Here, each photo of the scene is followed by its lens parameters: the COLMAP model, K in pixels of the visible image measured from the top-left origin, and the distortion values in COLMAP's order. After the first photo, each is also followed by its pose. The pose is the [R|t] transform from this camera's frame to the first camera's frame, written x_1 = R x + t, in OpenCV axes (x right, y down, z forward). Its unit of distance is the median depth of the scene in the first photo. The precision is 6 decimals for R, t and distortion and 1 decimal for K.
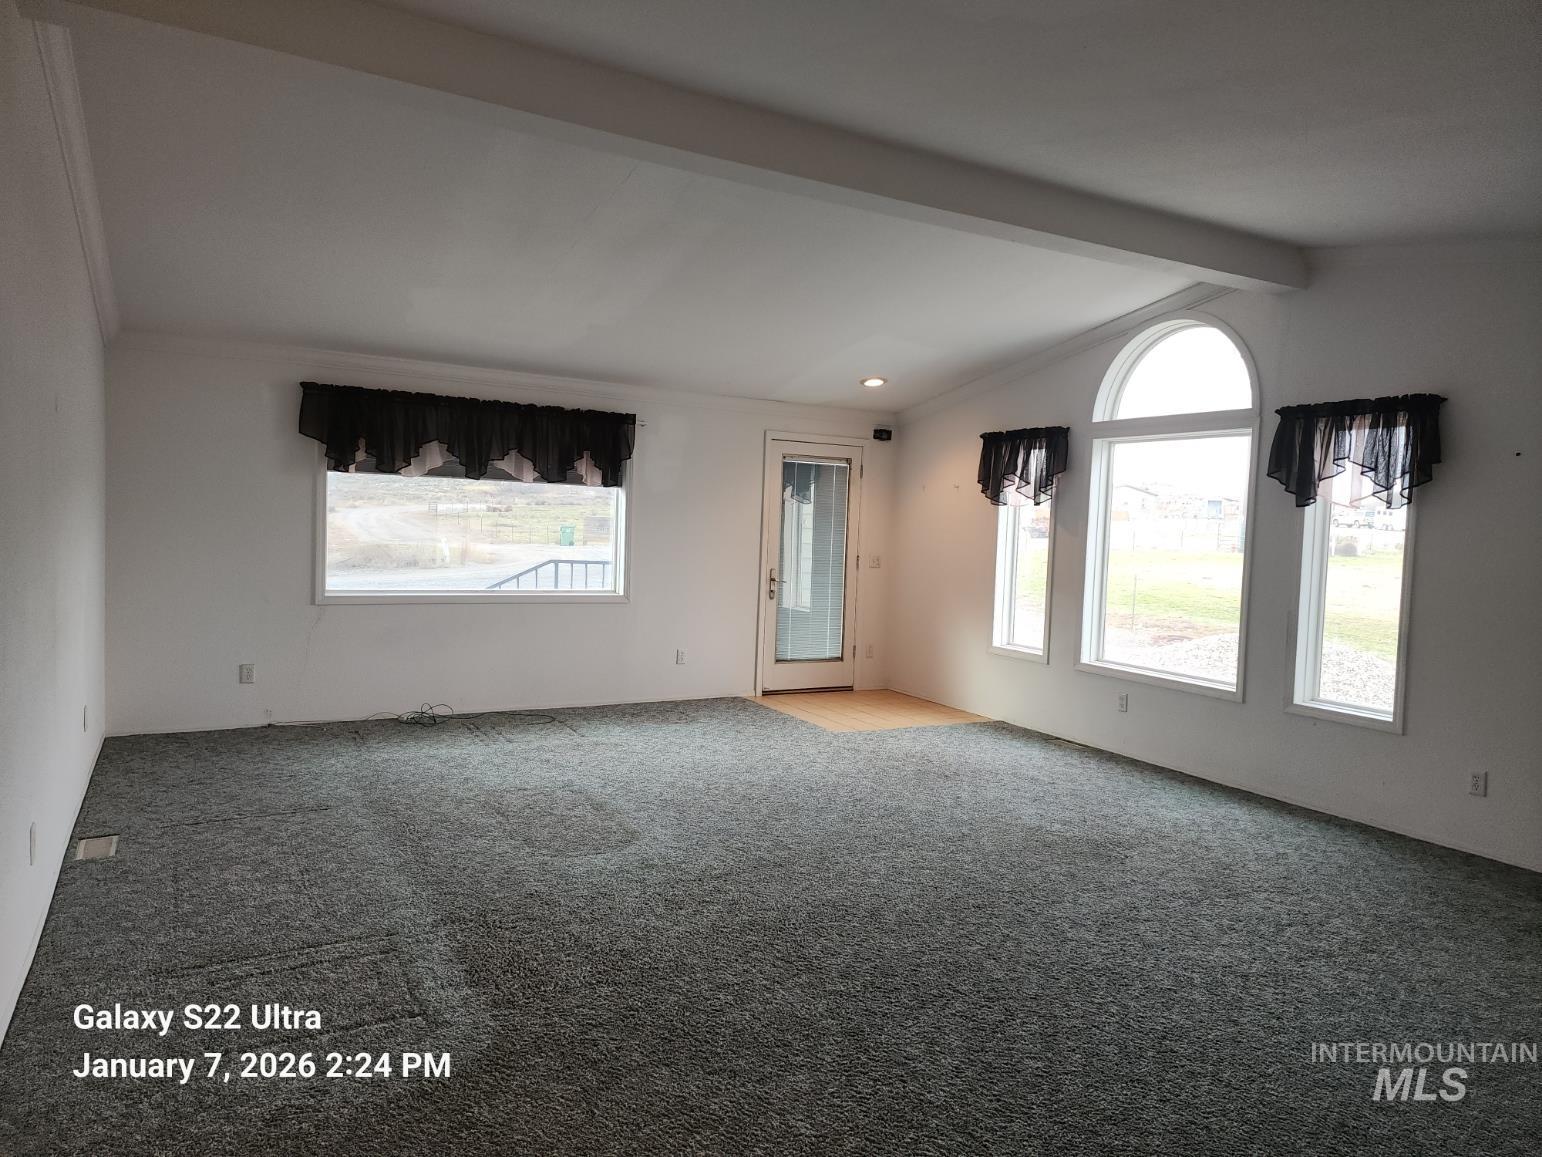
lens RADIAL K [[997.7, 0, 771.0], [0, 997.7, 578.5], [0, 0, 1]] dist [0.084614, -0.068628]
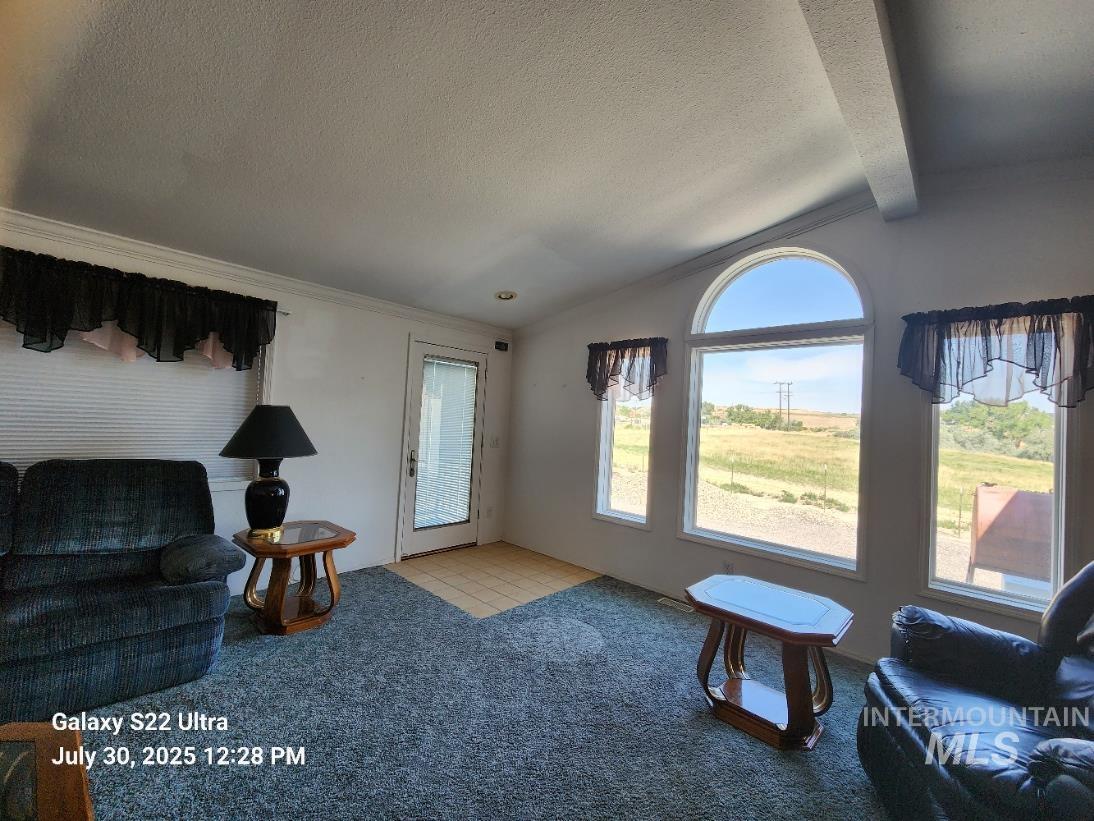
lens RADIAL K [[449.2, 0, 547.0], [0, 449.2, 410.5], [0, 0, 1]] dist [0.001202, 0.000087]
pose [[0.951573, 0.019228, 0.306822, -0.014266], [0.000424, 0.997959, -0.063854, -0.028409], [-0.307423, 0.060892, 0.949623, 0.554401]]
